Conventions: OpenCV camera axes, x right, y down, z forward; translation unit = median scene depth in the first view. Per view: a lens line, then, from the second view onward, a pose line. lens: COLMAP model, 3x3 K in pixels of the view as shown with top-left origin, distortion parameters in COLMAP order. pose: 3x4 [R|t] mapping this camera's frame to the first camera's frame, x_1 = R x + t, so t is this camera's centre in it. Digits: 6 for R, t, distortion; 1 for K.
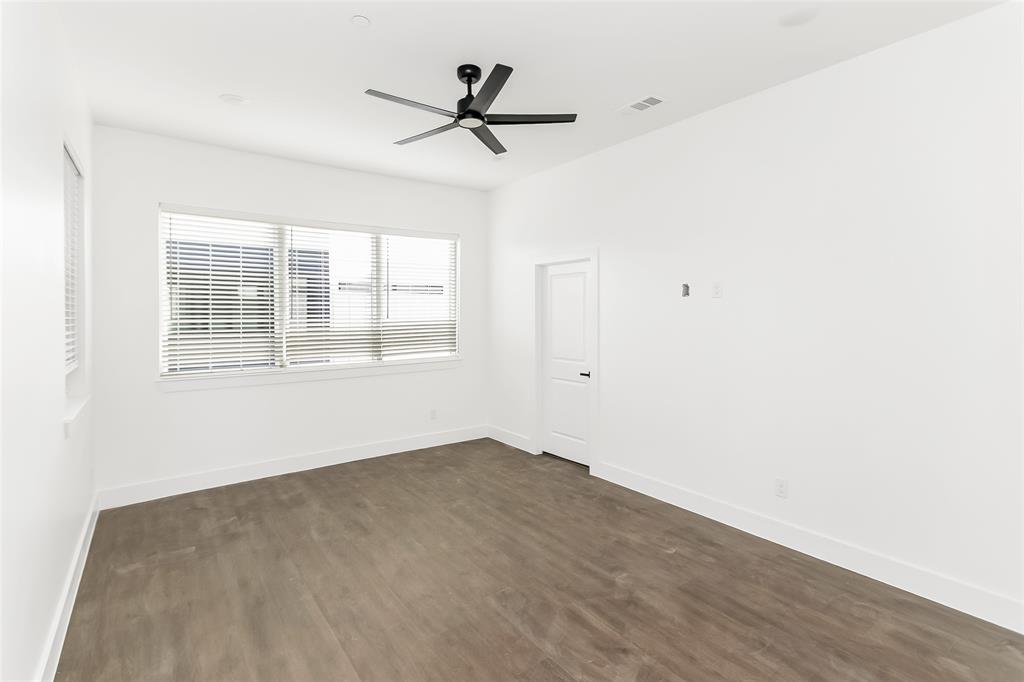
lens RADIAL K [[471.8, 0, 513.2], [0, 471.8, 318.8], [0, 0, 1]] dist [0.009580, -0.000247]
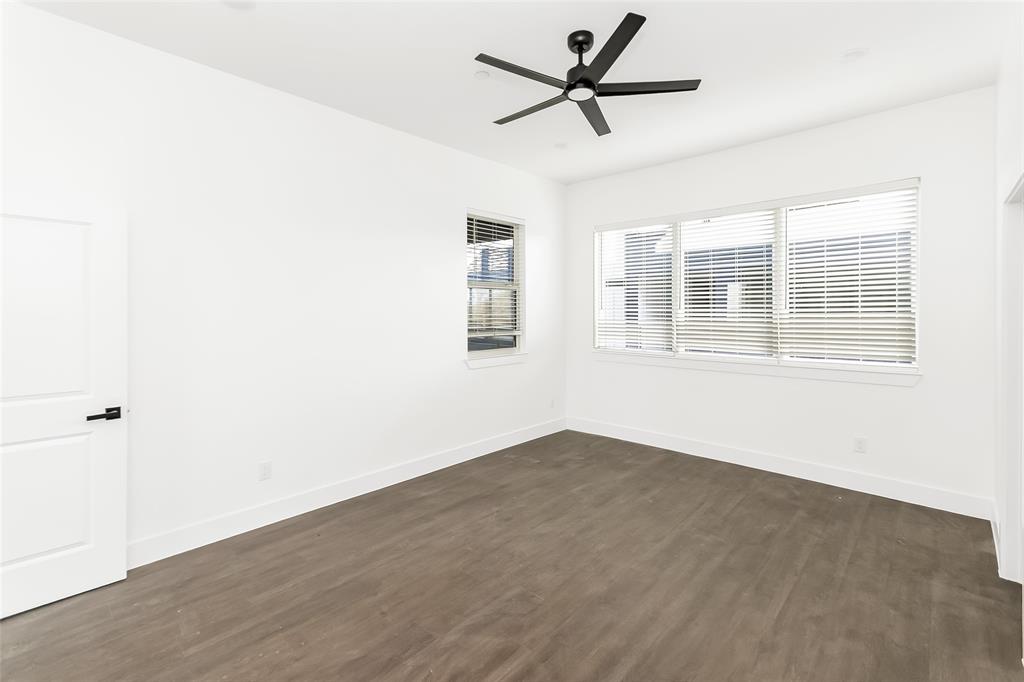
lens RADIAL K [[458.9, 0, 519.0], [0, 458.9, 308.8], [0, 0, 1]] dist [0.008985, -0.000039]
pose [[0.193535, 0.000712, -0.981093, 0.740536], [-0.006134, 0.999981, -0.000485, 0.005993], [0.981074, 0.006111, 0.193535, 0.673054]]
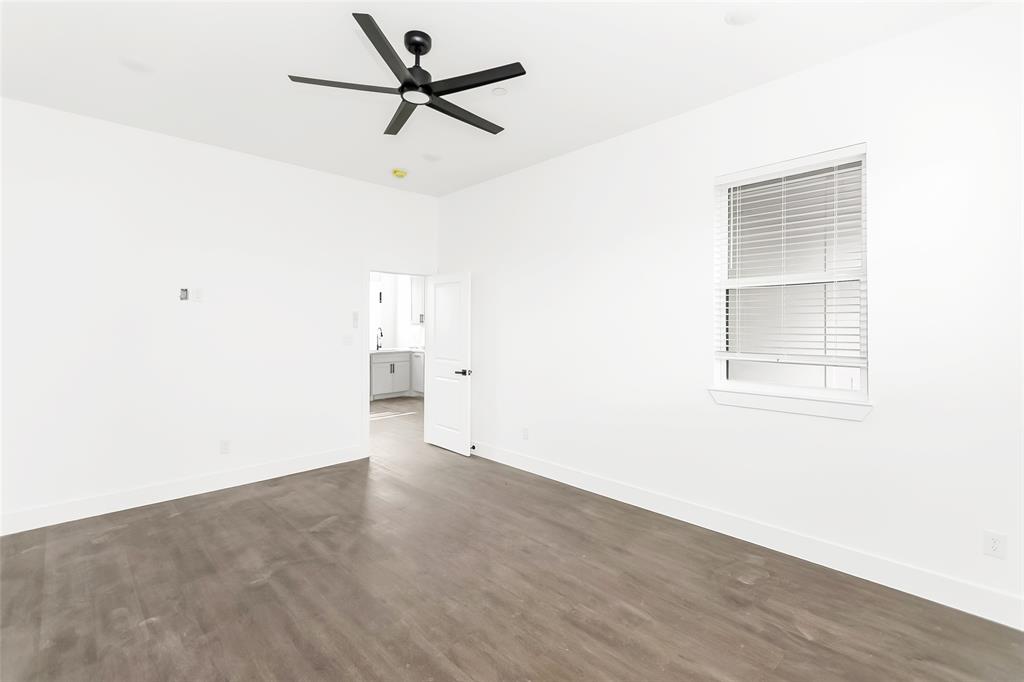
lens RADIAL K [[471.8, 0, 513.2], [0, 471.8, 318.8], [0, 0, 1]] dist [0.009580, -0.000247]
pose [[-0.992027, 0.002082, -0.126012, -0.152498], [0.002602, 0.999989, -0.003968, 0.008743], [0.126002, -0.004265, -0.992021, 1.834771]]
